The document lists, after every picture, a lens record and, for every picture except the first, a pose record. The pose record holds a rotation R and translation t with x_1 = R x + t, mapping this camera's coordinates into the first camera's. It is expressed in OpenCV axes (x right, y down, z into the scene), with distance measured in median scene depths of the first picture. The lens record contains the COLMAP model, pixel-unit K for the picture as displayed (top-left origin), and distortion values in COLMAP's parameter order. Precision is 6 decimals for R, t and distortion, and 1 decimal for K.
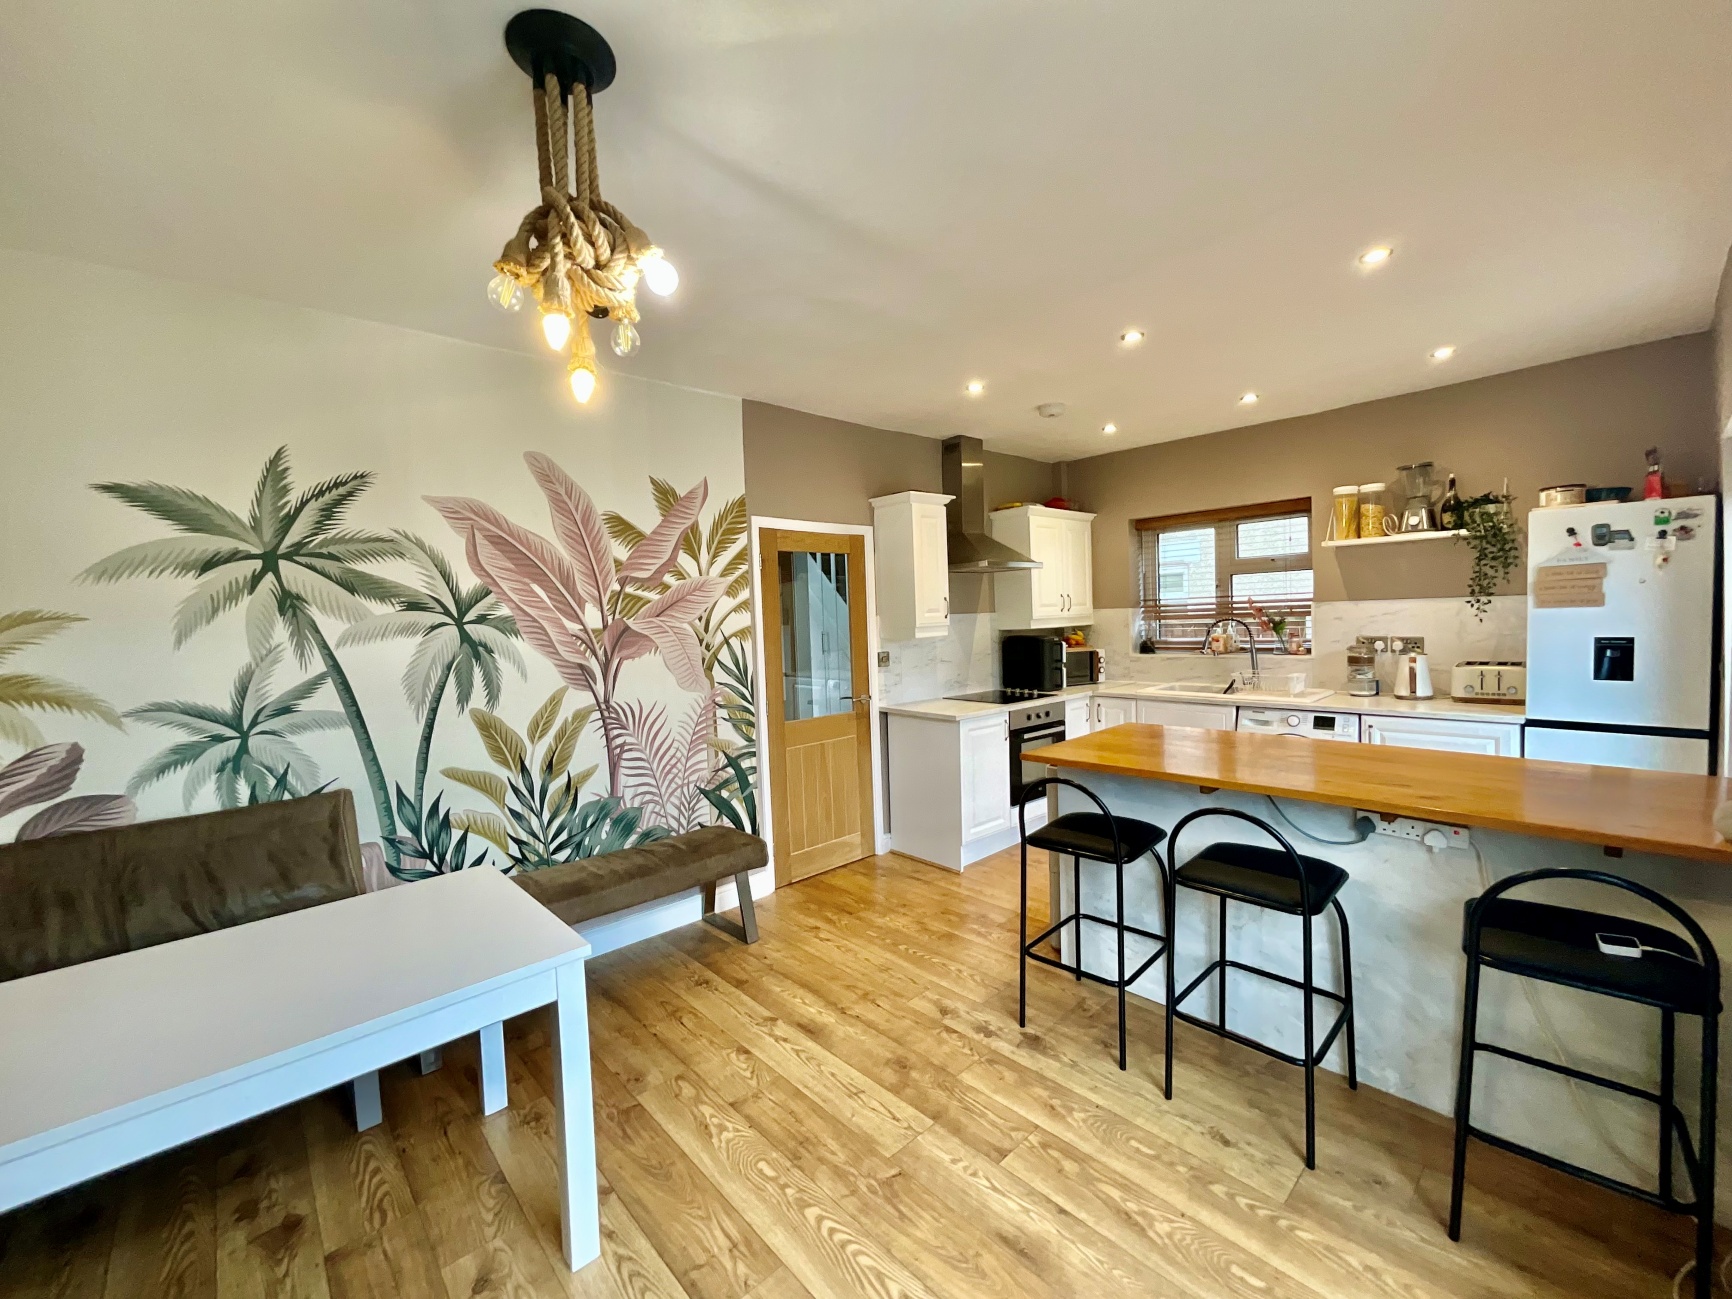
lens RADIAL K [[710.3, 0, 862.5], [0, 710.3, 646.2], [0, 0, 1]] dist [0.000168, 0.000593]
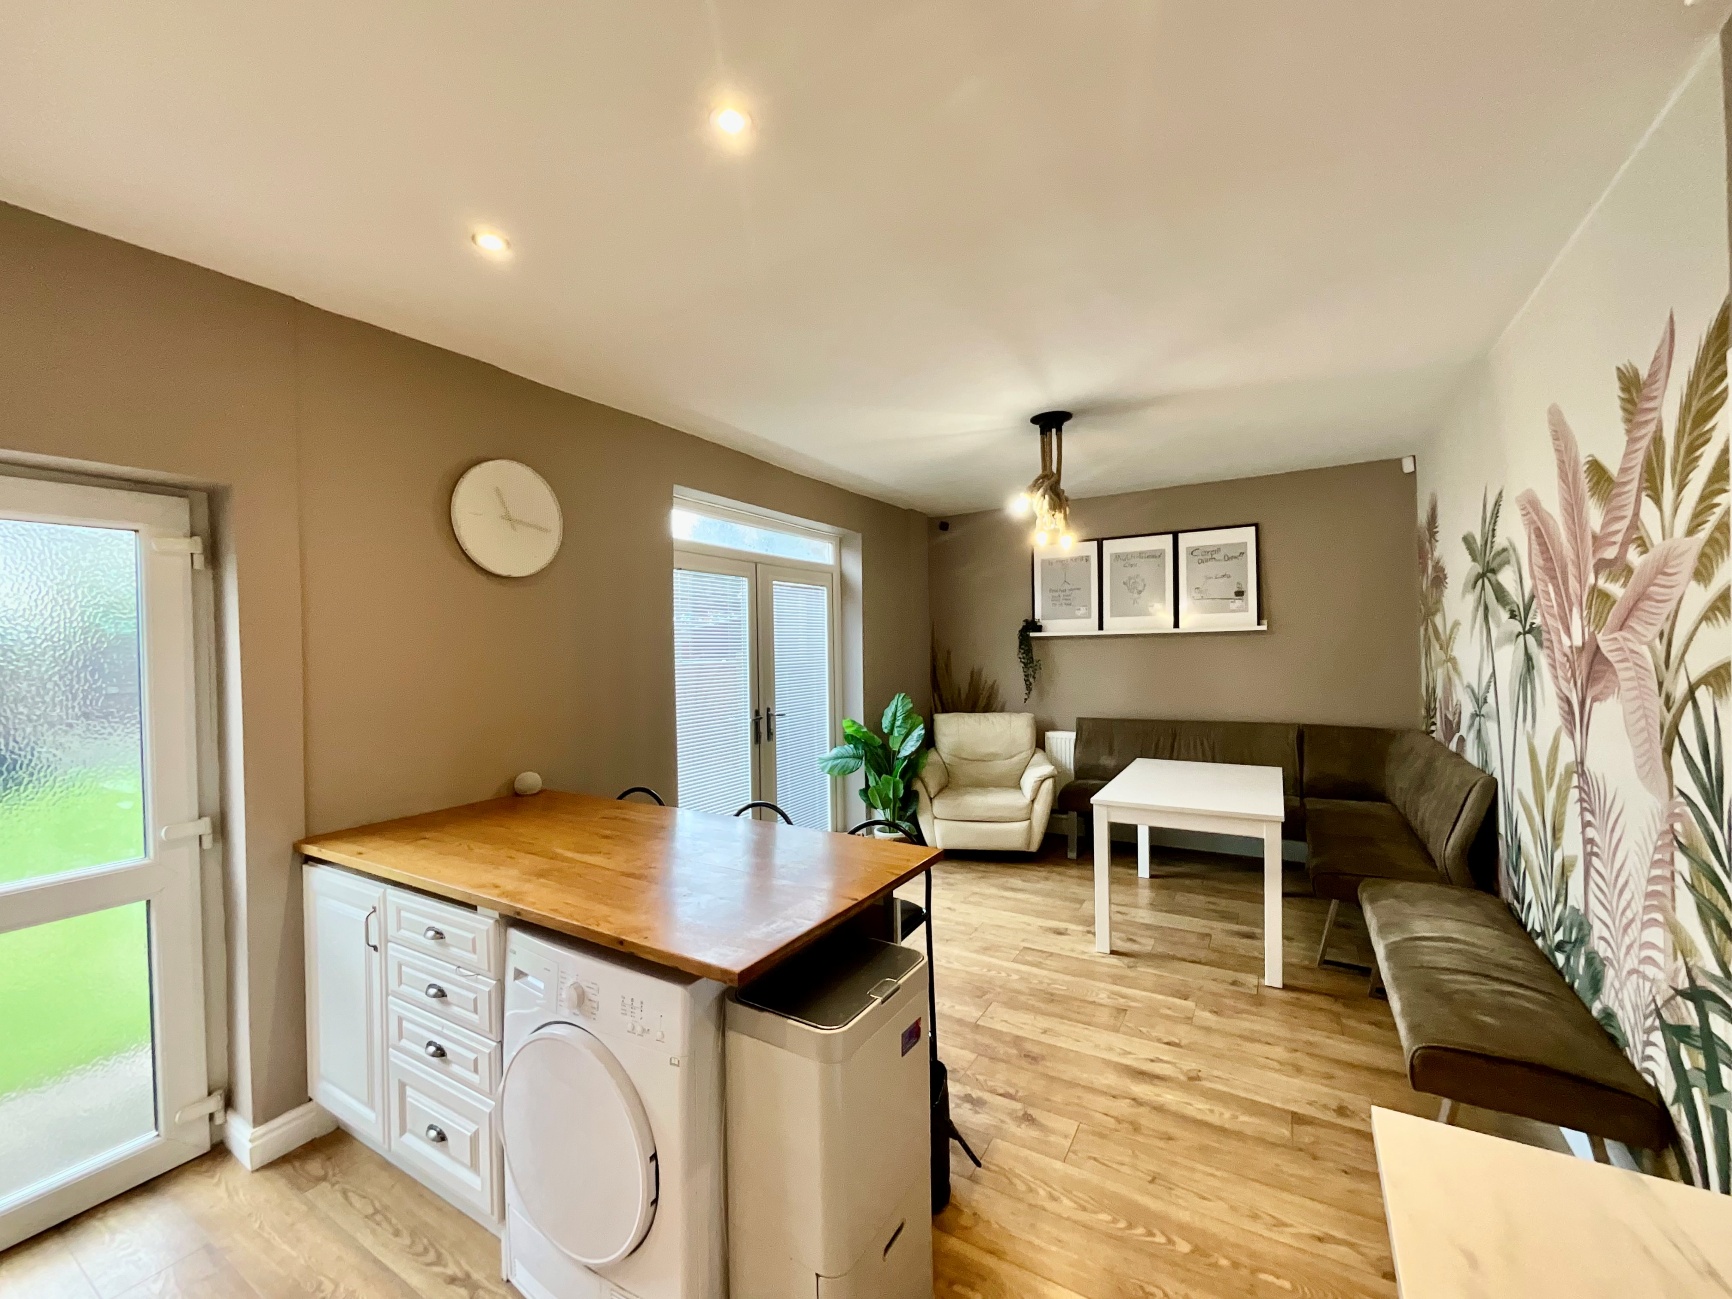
lens RADIAL K [[708.4, 0, 866.0], [0, 708.4, 649.5], [0, 0, 1]] dist [-0.000338, 0.000537]
pose [[-0.955067, 0.054124, -0.291407, 0.413723], [0.038534, 0.997515, 0.058979, -0.082091], [0.293875, 0.045100, -0.954779, 1.380469]]
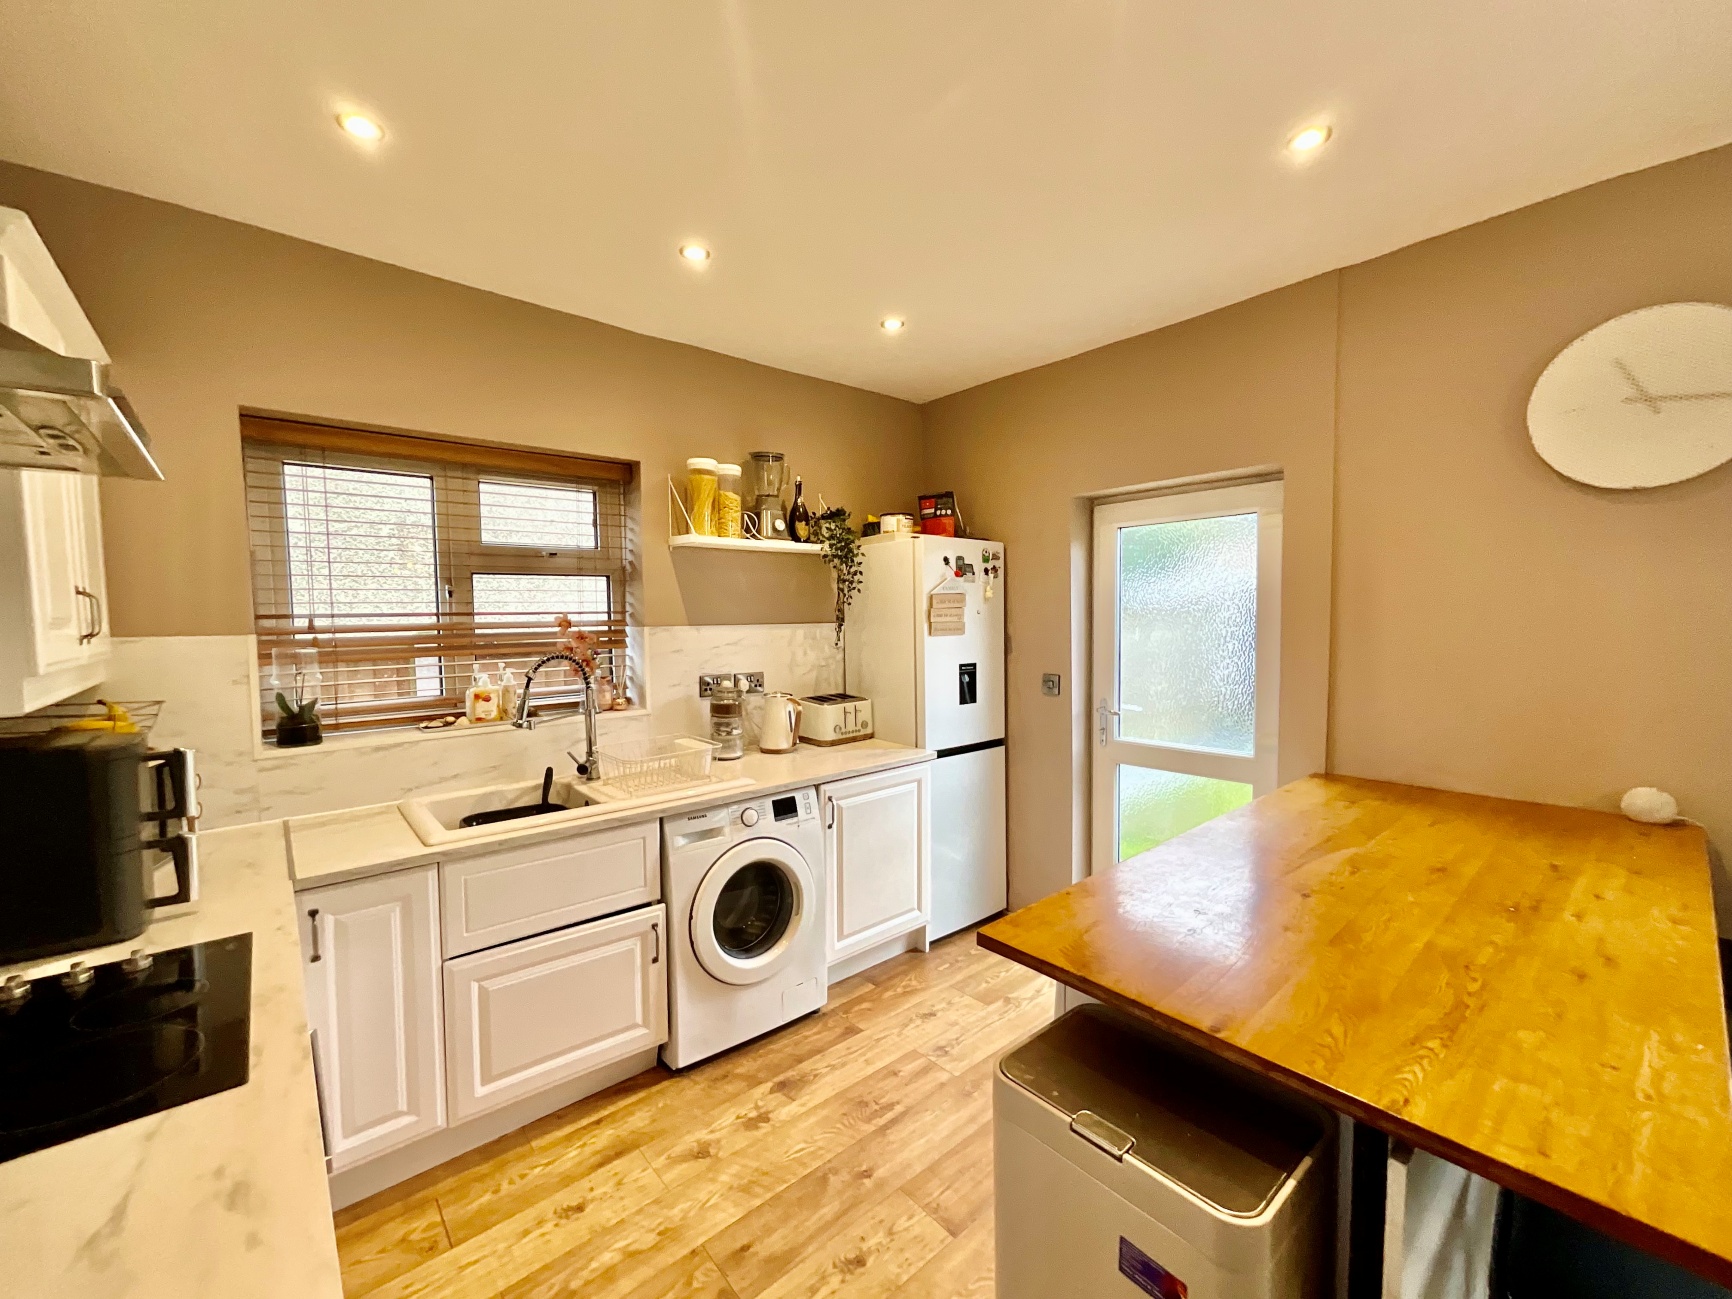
lens RADIAL K [[693.6, 0, 867.8], [0, 693.6, 656.3], [0, 0, 1]] dist [-0.000049, 0.000076]
pose [[0.025491, -0.020376, 0.999467, 0.012407], [0.055393, 0.998285, 0.018939, -0.048065], [-0.998139, 0.054881, 0.026575, 1.049846]]
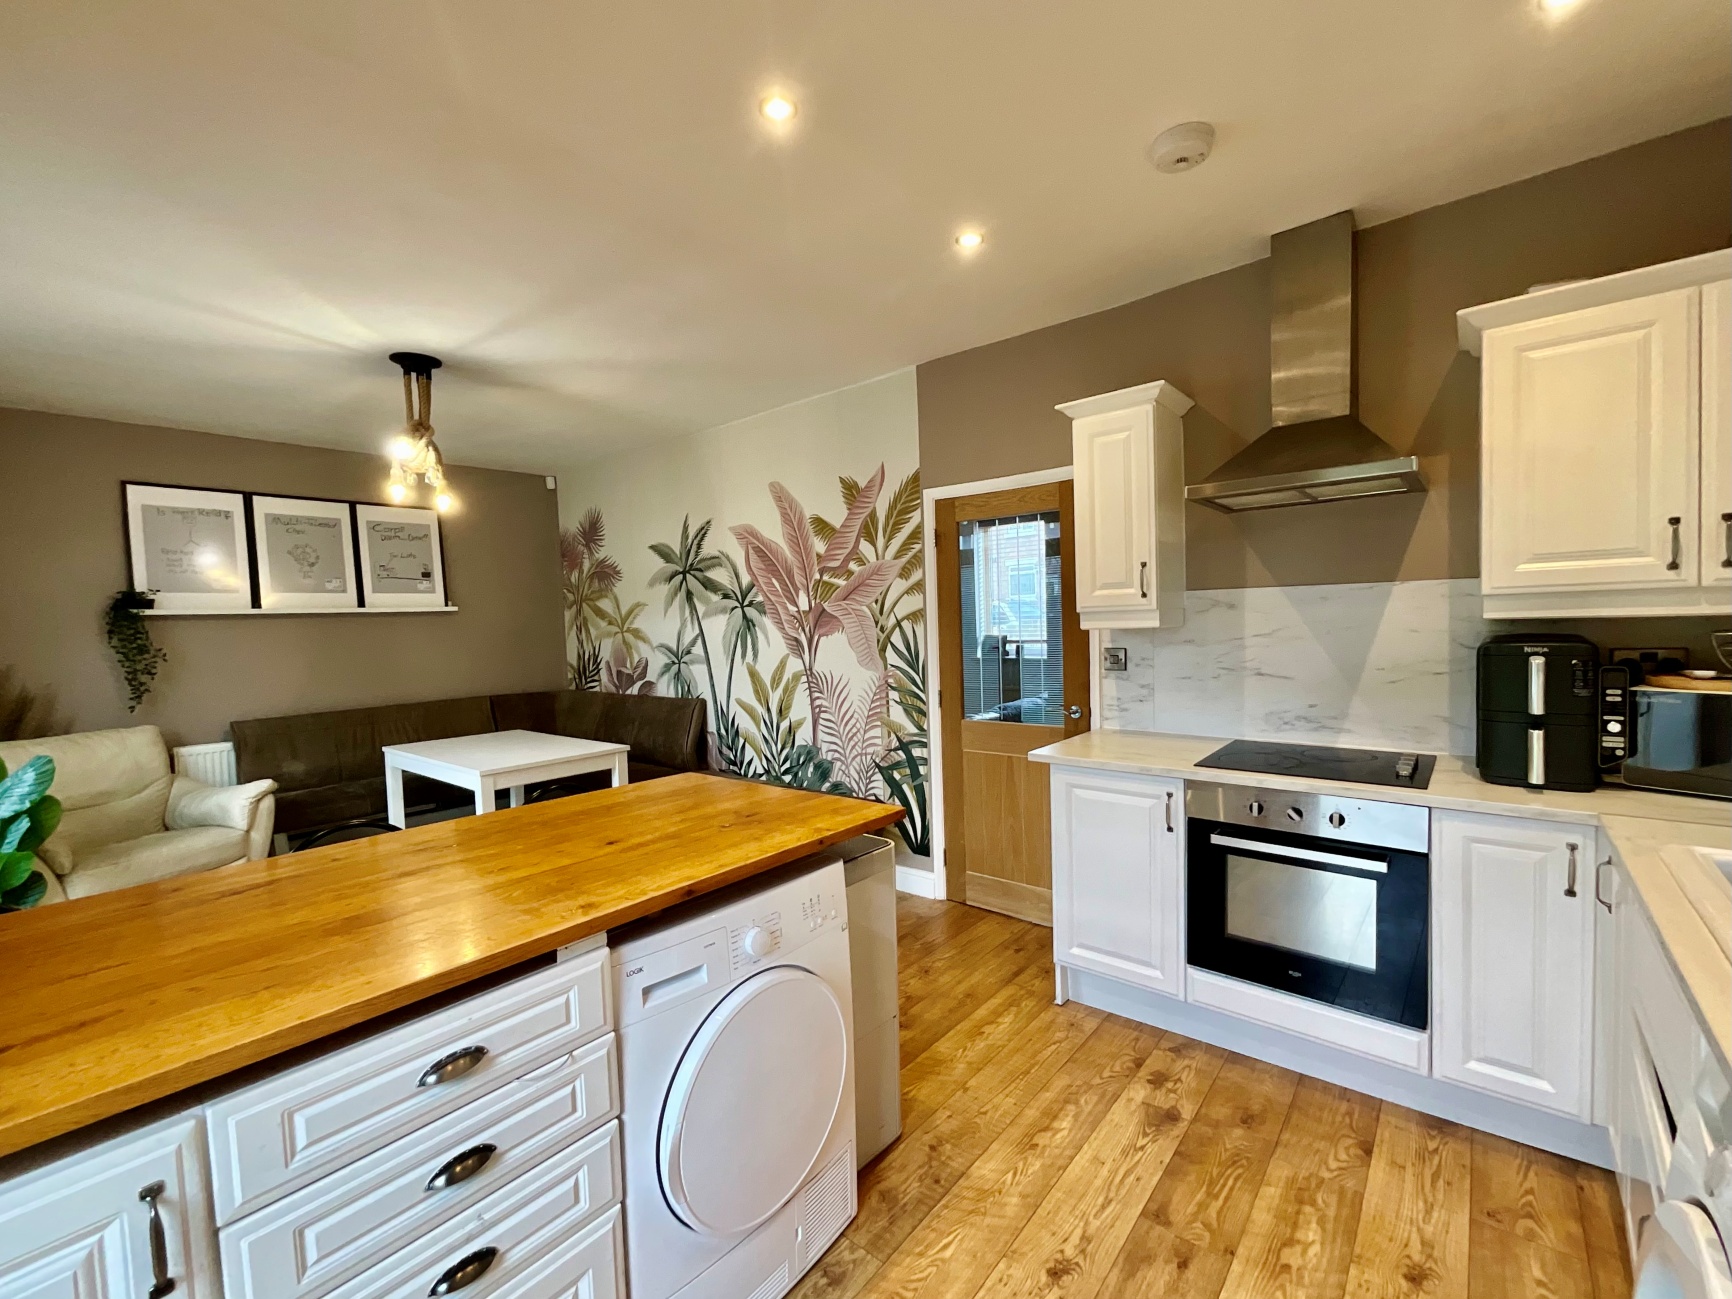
lens RADIAL K [[725.8, 0, 871.4], [0, 725.8, 647.3], [0, 0, 1]] dist [0.004177, 0.000112]
pose [[0.138686, 0.066671, -0.988090, 0.893474], [-0.016781, 0.997746, 0.064967, -0.043888], [0.990194, 0.007571, 0.139492, 0.909846]]
